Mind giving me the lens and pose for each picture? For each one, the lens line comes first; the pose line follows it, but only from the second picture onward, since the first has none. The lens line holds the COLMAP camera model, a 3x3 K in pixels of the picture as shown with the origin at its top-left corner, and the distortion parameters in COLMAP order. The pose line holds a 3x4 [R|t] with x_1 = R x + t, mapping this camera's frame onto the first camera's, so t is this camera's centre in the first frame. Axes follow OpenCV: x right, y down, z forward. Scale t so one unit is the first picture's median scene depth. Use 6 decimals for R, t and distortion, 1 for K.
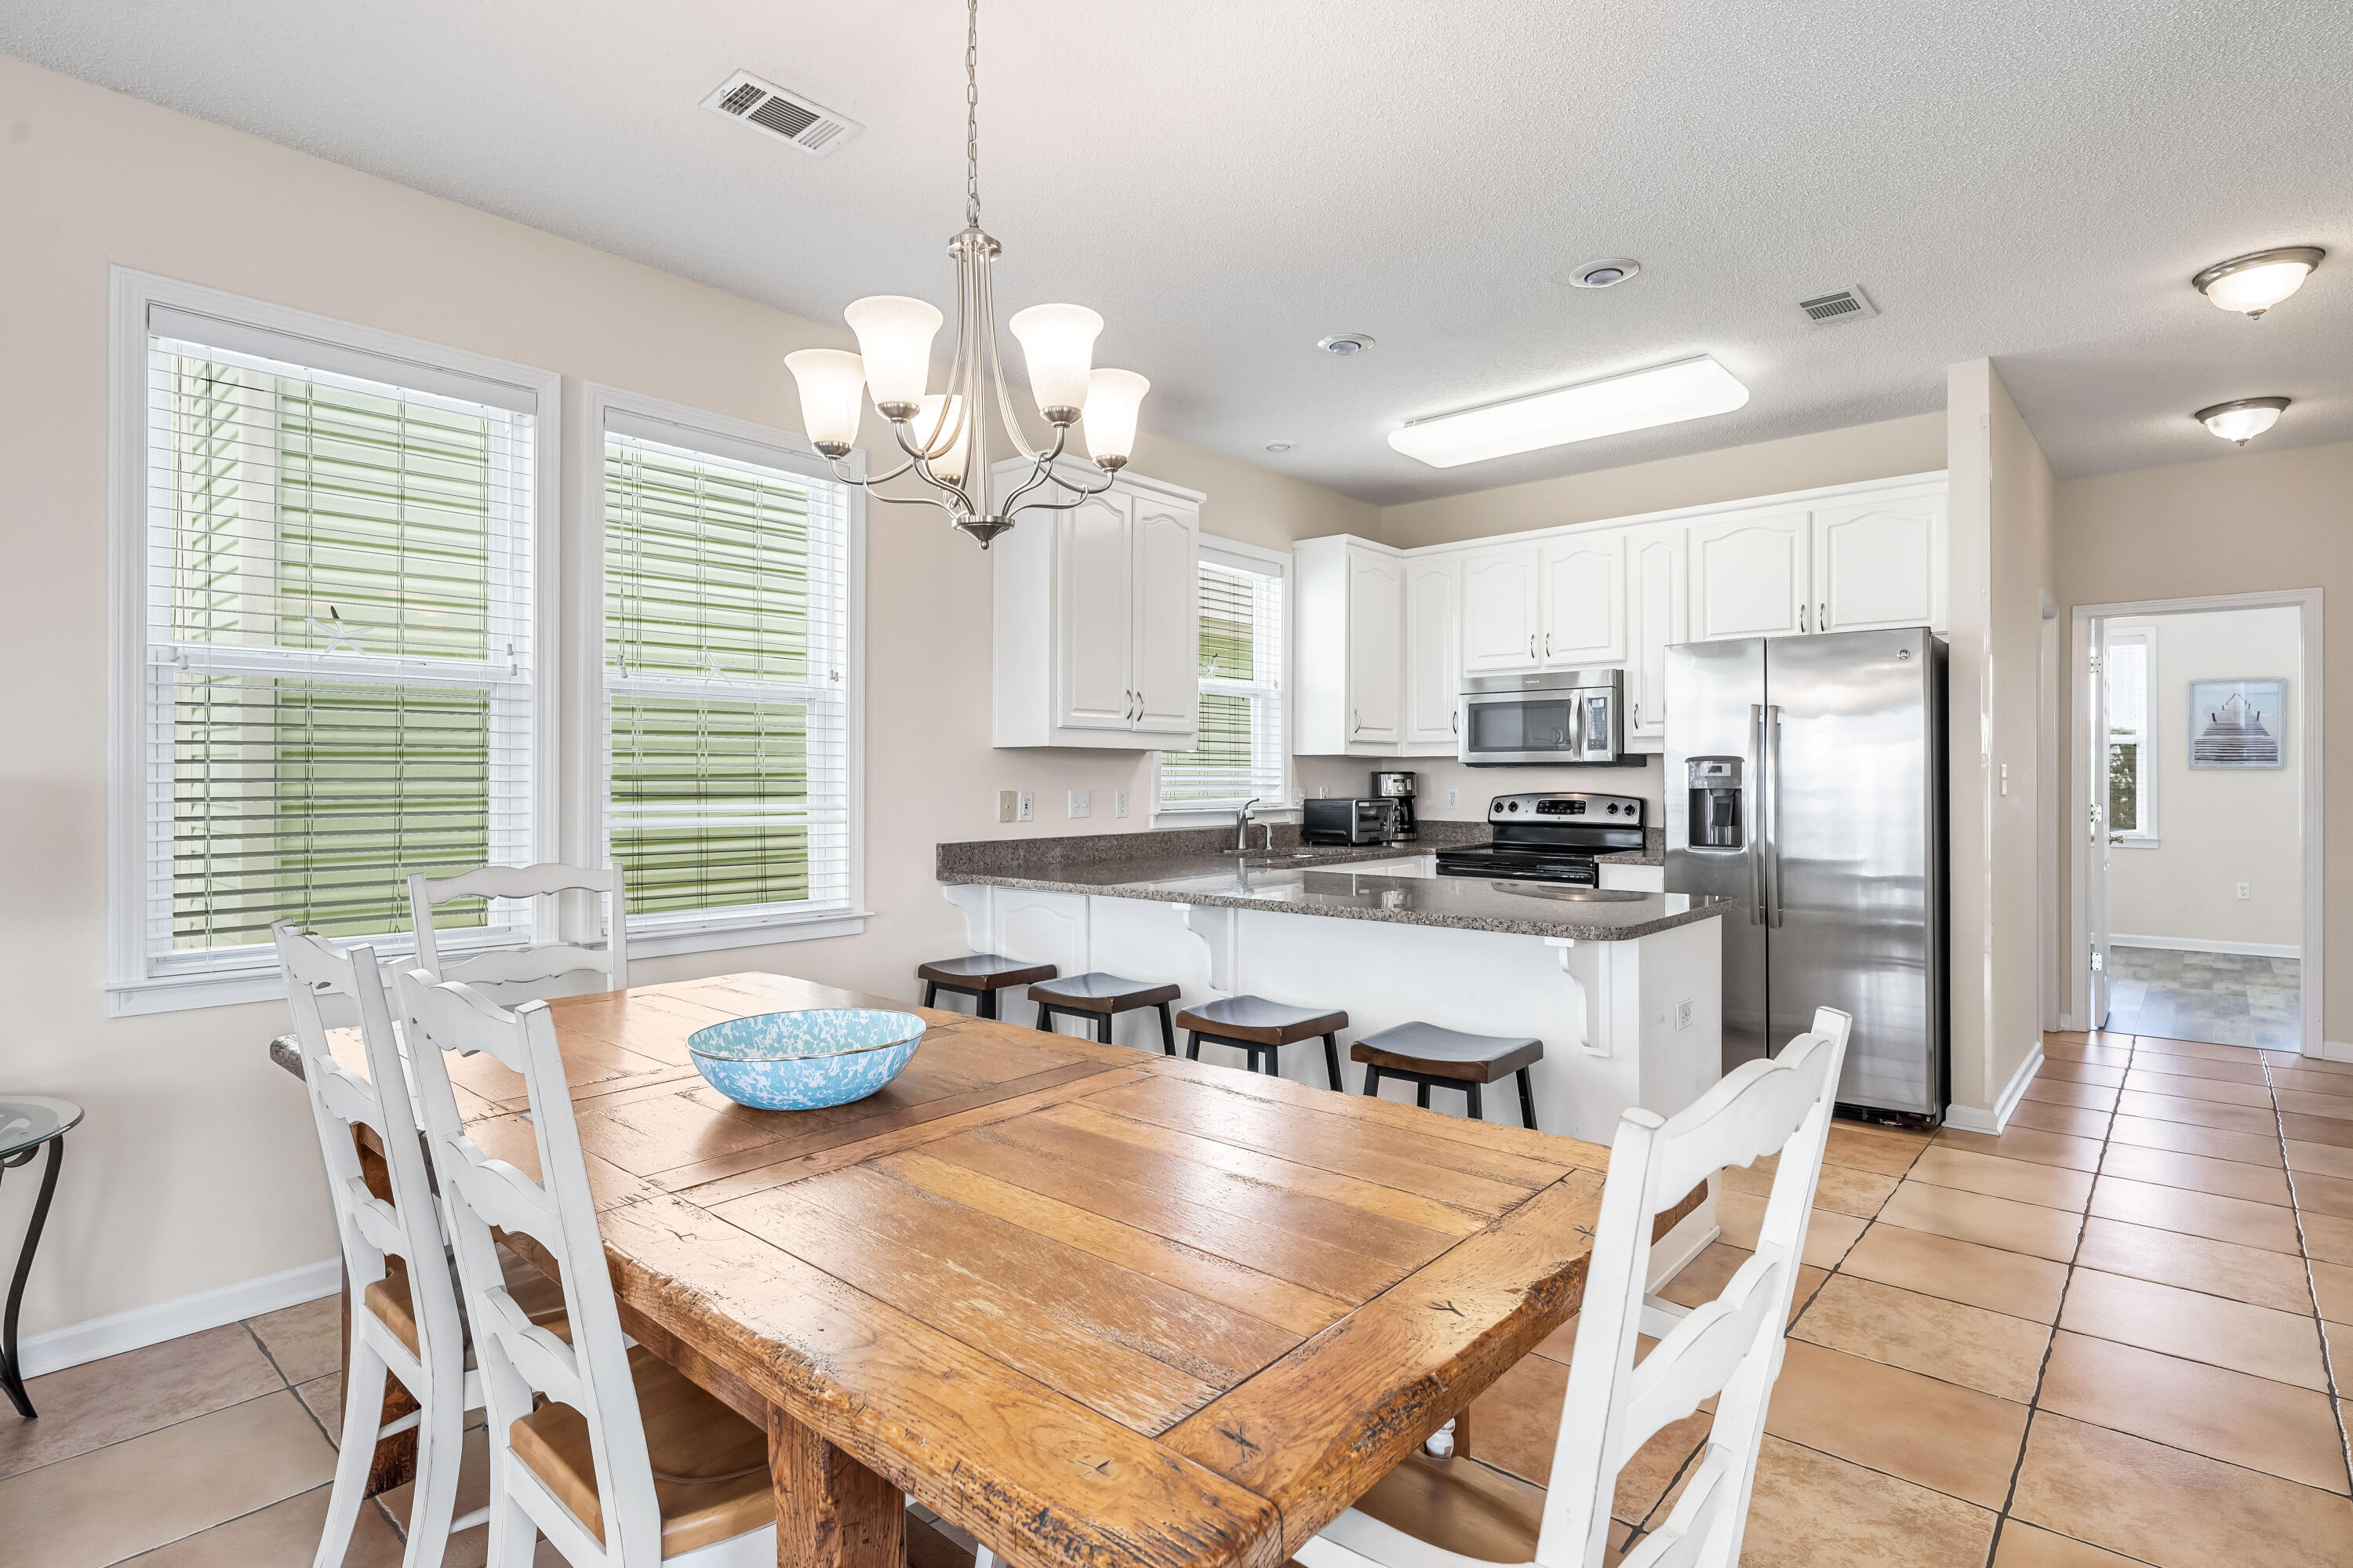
lens RADIAL K [[1173.6, 0, 1176.5], [0, 1173.6, 784.0], [0, 0, 1]] dist [0.000408, -0.000867]
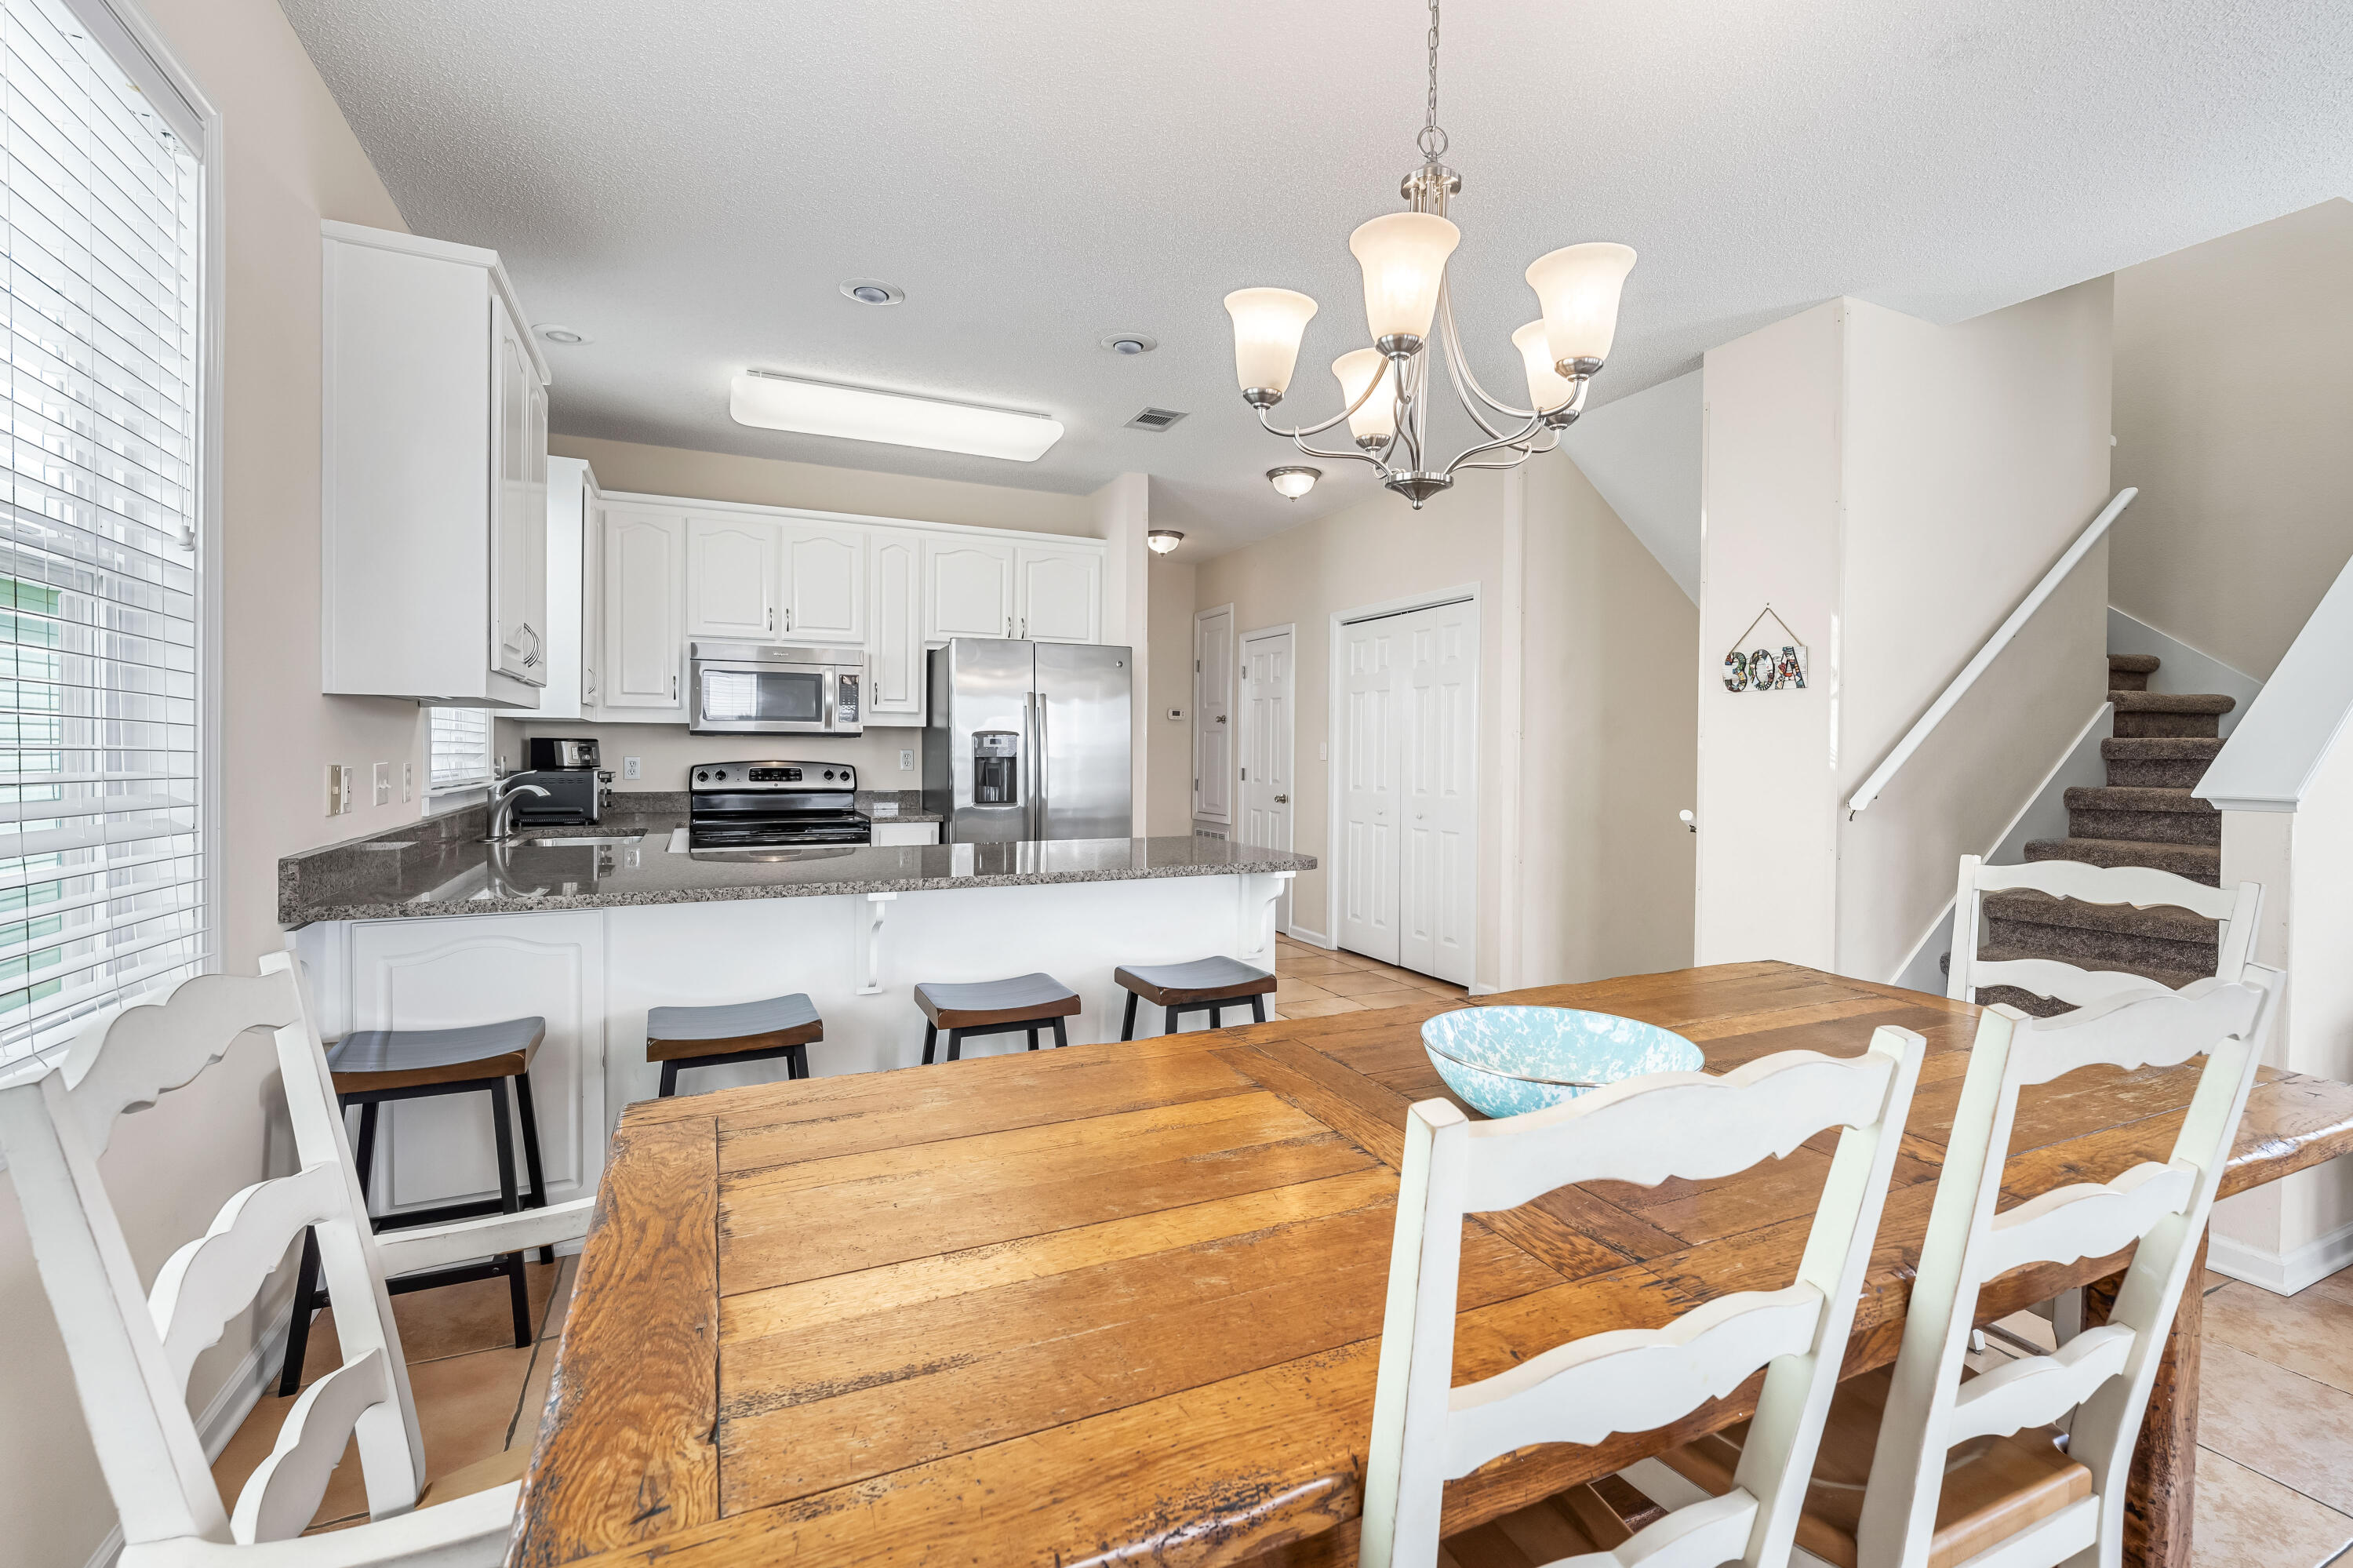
lens RADIAL K [[1004.8, 0, 1176.5], [0, 1004.8, 784.0], [0, 0, 1]] dist [-0.002857, -0.000119]
pose [[0.409027, -0.028900, 0.912065, -0.394192], [-0.002123, 0.999466, 0.032622, -0.002465], [-0.912520, -0.015280, 0.408747, 0.338262]]
